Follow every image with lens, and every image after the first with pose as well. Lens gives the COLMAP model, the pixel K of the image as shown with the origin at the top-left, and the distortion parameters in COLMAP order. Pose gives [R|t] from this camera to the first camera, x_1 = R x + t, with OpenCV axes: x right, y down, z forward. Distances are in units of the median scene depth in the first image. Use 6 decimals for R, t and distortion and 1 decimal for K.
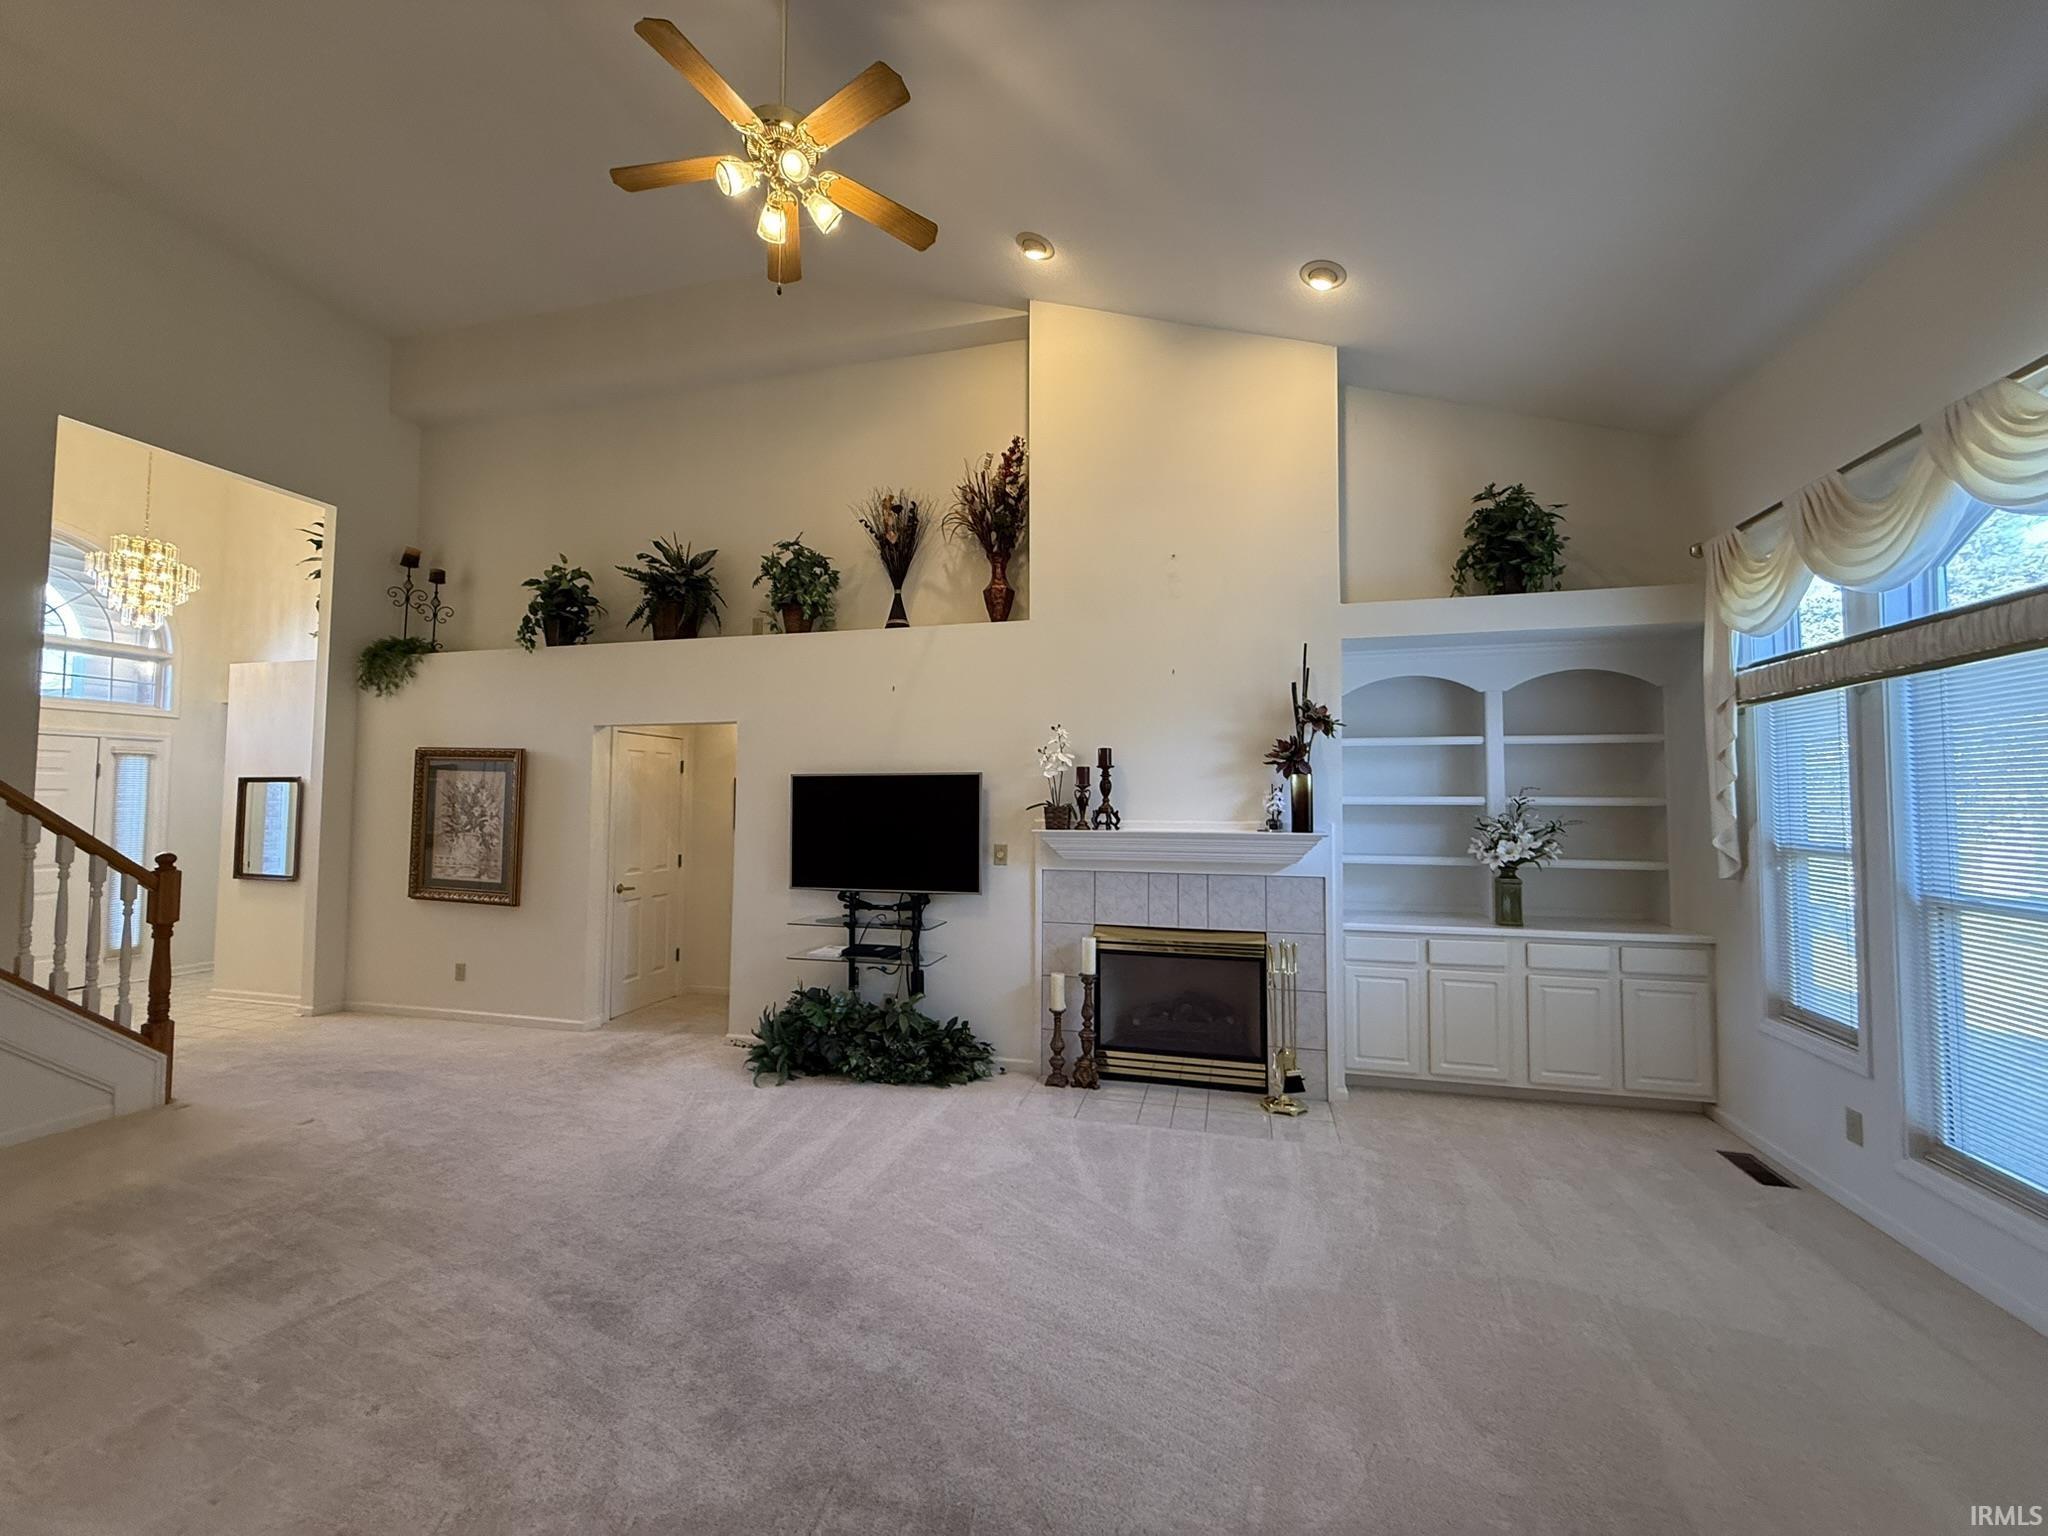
lens RADIAL K [[817.6, 0, 1015.8], [0, 817.6, 768.1], [0, 0, 1]] dist [0.001338, -0.000354]
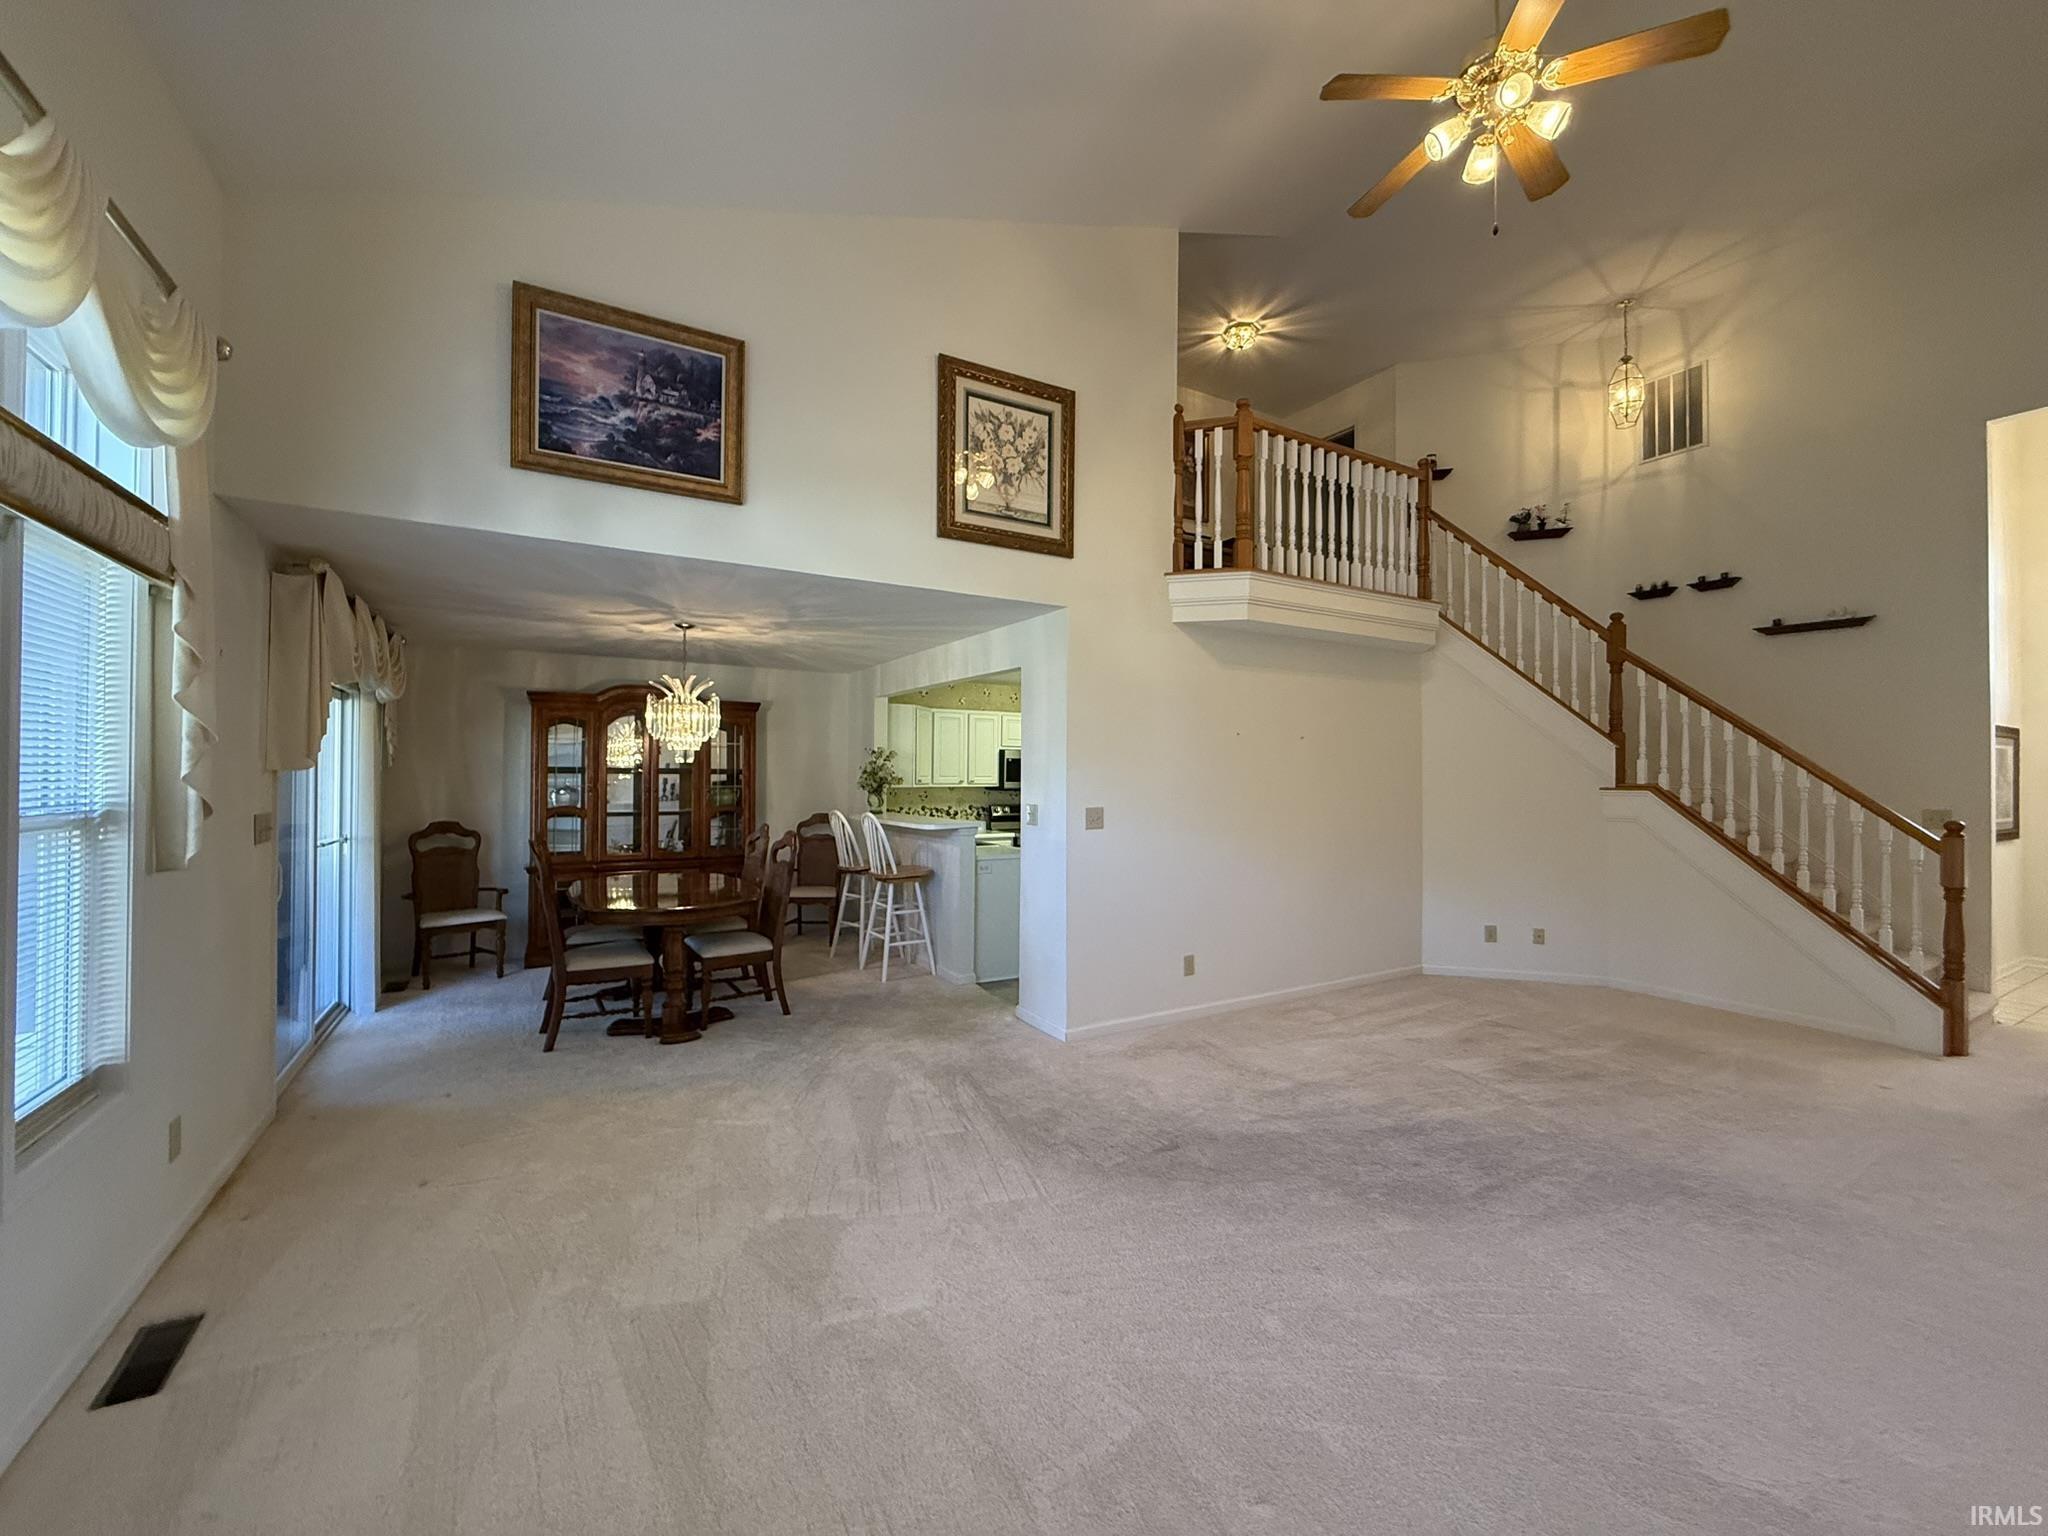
lens RADIAL K [[817.6, 0, 1017.0], [0, 817.6, 764.5], [0, 0, 1]] dist [0.001338, -0.000354]
pose [[-0.708752, -0.016828, -0.705257, 0.526783], [0.022886, 0.998641, -0.046828, 0.050494], [0.705086, -0.049330, -0.707403, 0.847863]]
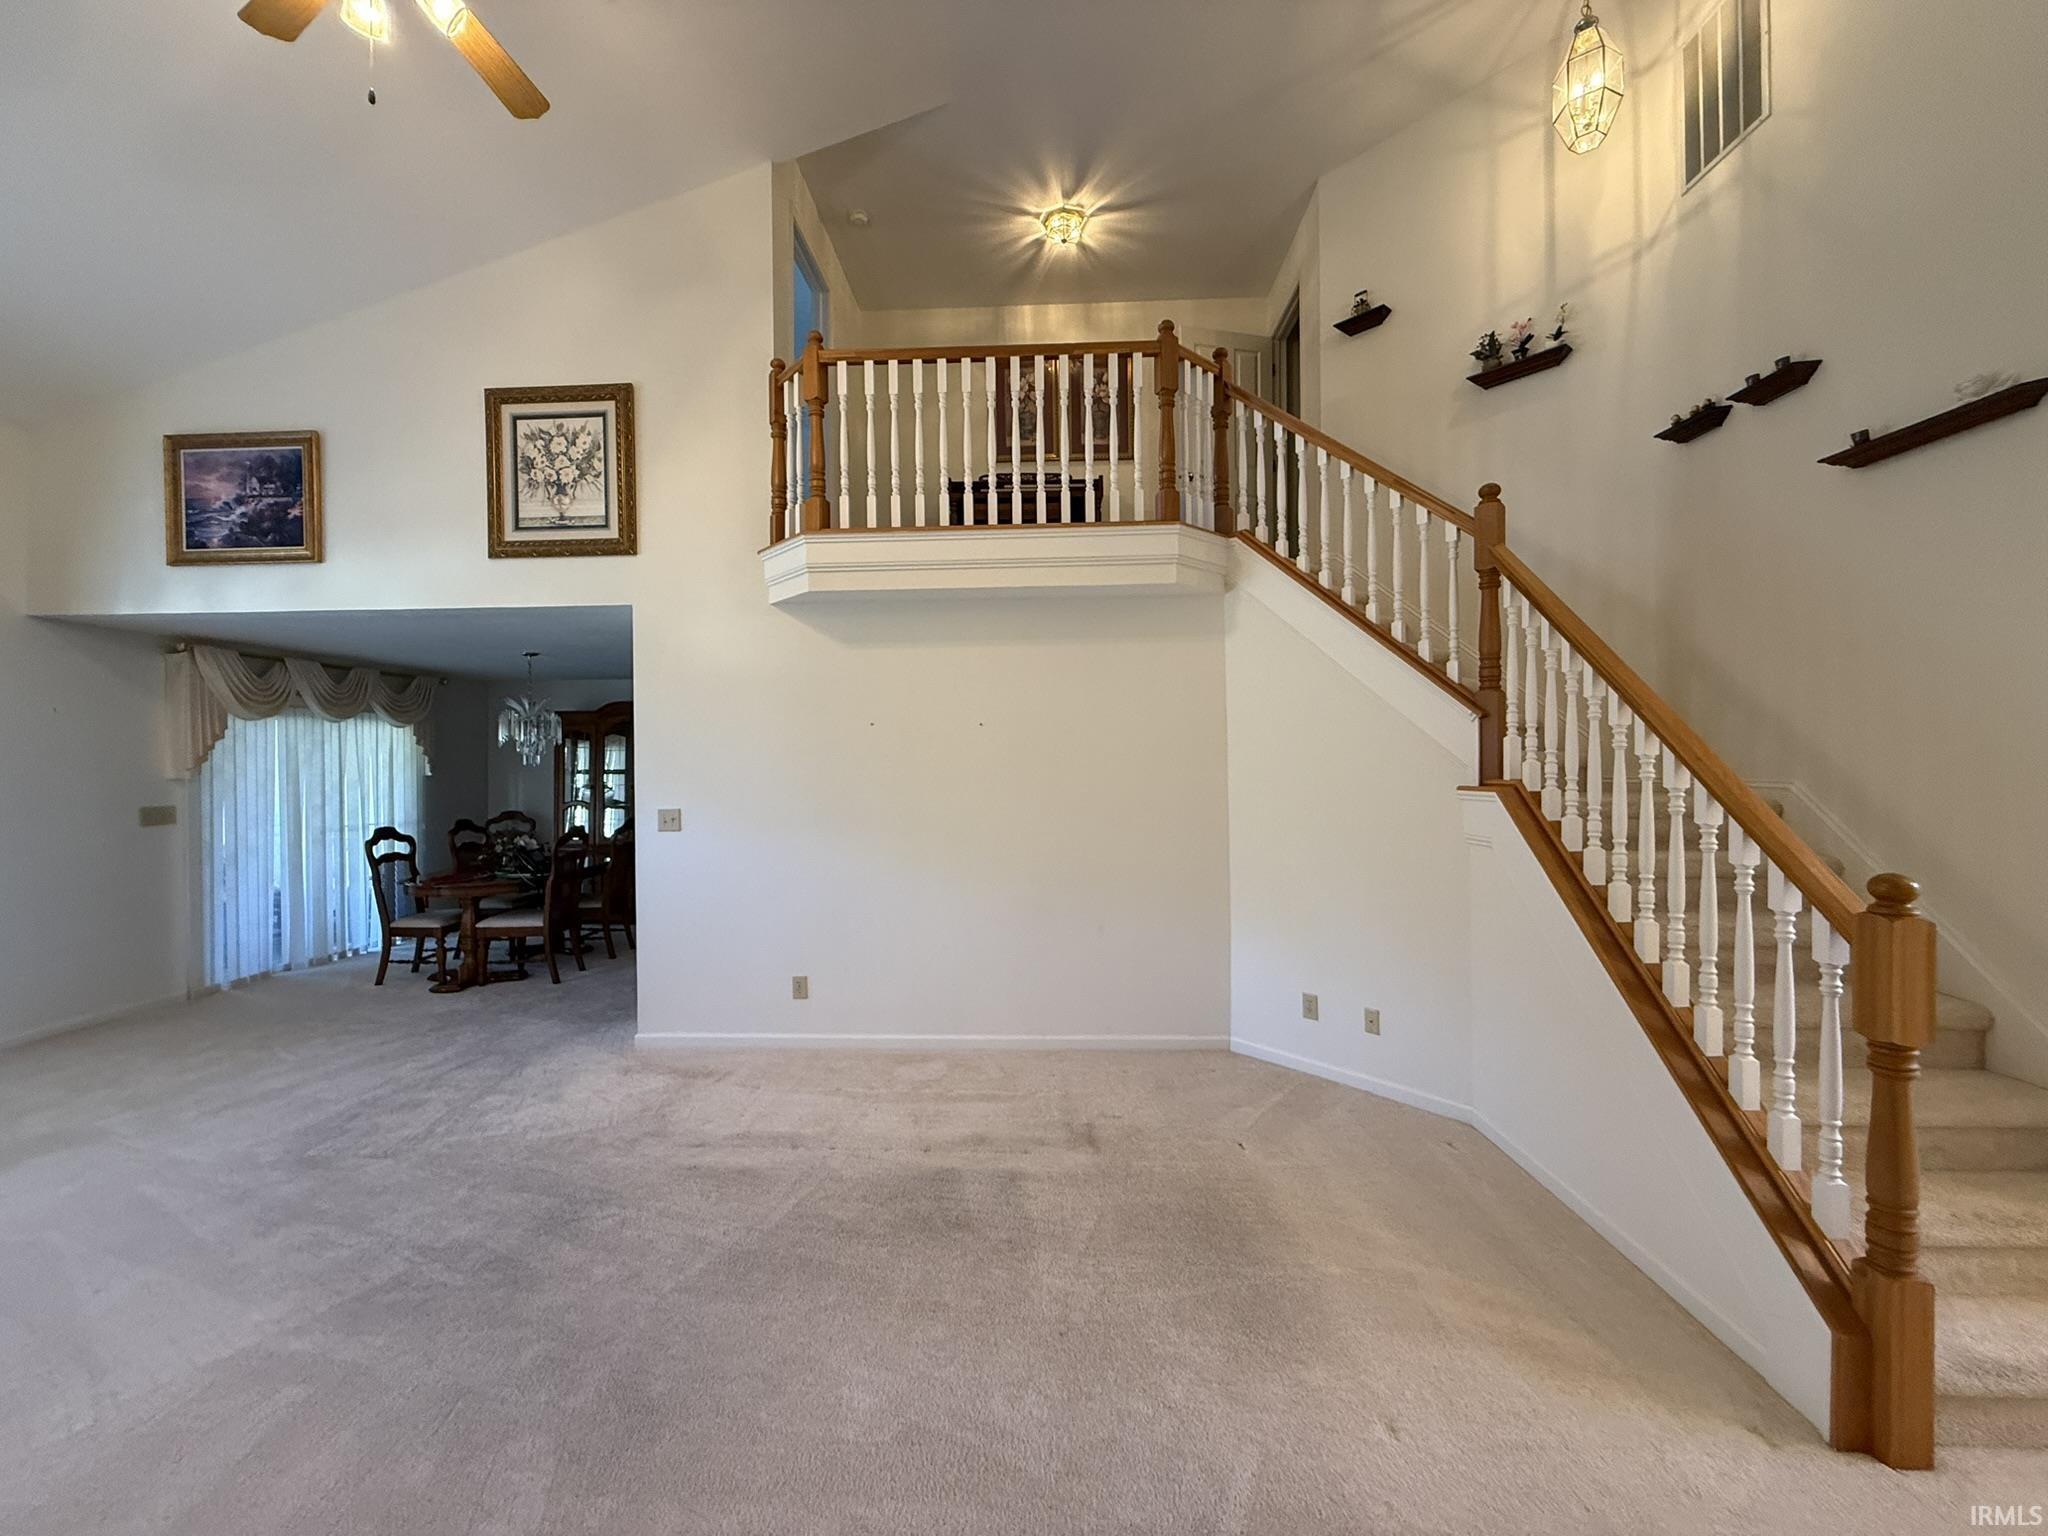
lens RADIAL K [[817.6, 0, 1018.2], [0, 817.6, 761.7], [0, 0, 1]] dist [0.001338, -0.000354]
pose [[-0.978245, 0.004244, -0.207409, -0.483945], [0.014810, 0.998668, -0.049419, 0.056521], [0.206923, -0.051415, -0.977005, 1.246641]]
